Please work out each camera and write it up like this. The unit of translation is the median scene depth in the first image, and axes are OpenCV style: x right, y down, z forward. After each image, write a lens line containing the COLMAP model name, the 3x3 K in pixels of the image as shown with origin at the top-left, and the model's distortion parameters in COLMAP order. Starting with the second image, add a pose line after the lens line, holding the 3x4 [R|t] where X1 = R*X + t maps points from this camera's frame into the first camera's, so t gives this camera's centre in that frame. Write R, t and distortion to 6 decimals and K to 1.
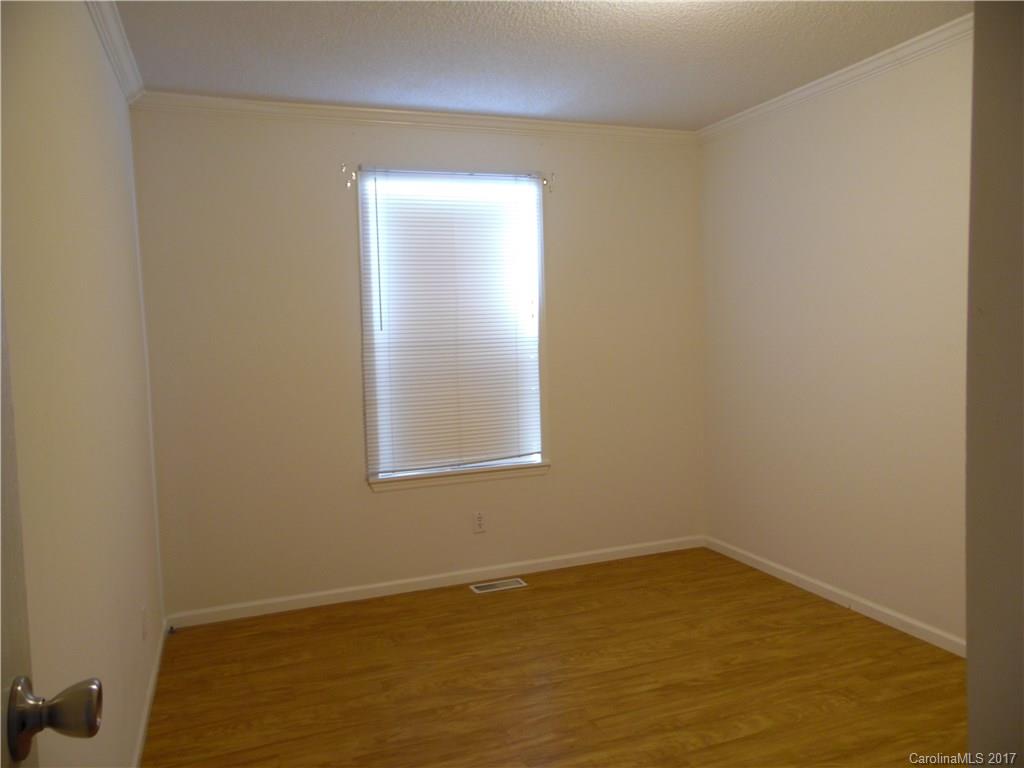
lens RADIAL K [[762.2, 0, 507.5], [0, 762.2, 386.5], [0, 0, 1]] dist [-0.004714, 0.005445]
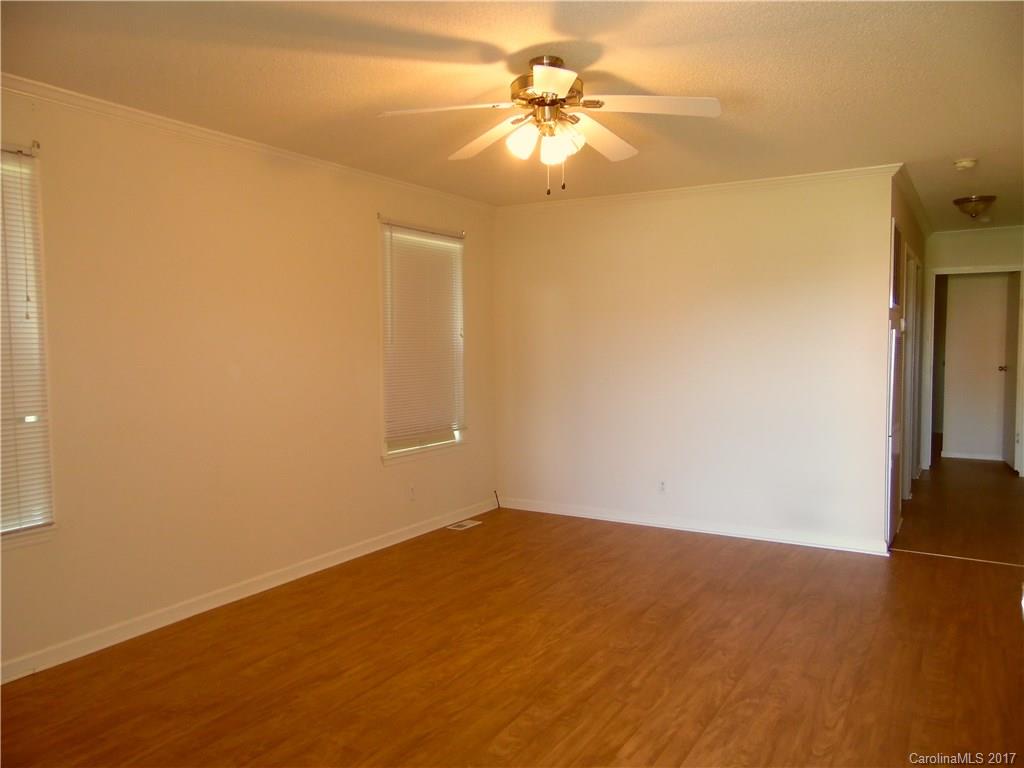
lens RADIAL K [[762.2, 0, 507.5], [0, 762.2, 386.5], [0, 0, 1]] dist [-0.004714, 0.005445]
pose [[-0.791795, 0.060832, -0.607750, 0.901659], [-0.020181, 0.991879, 0.125573, -0.147526], [0.610454, 0.111693, -0.784137, 1.742527]]
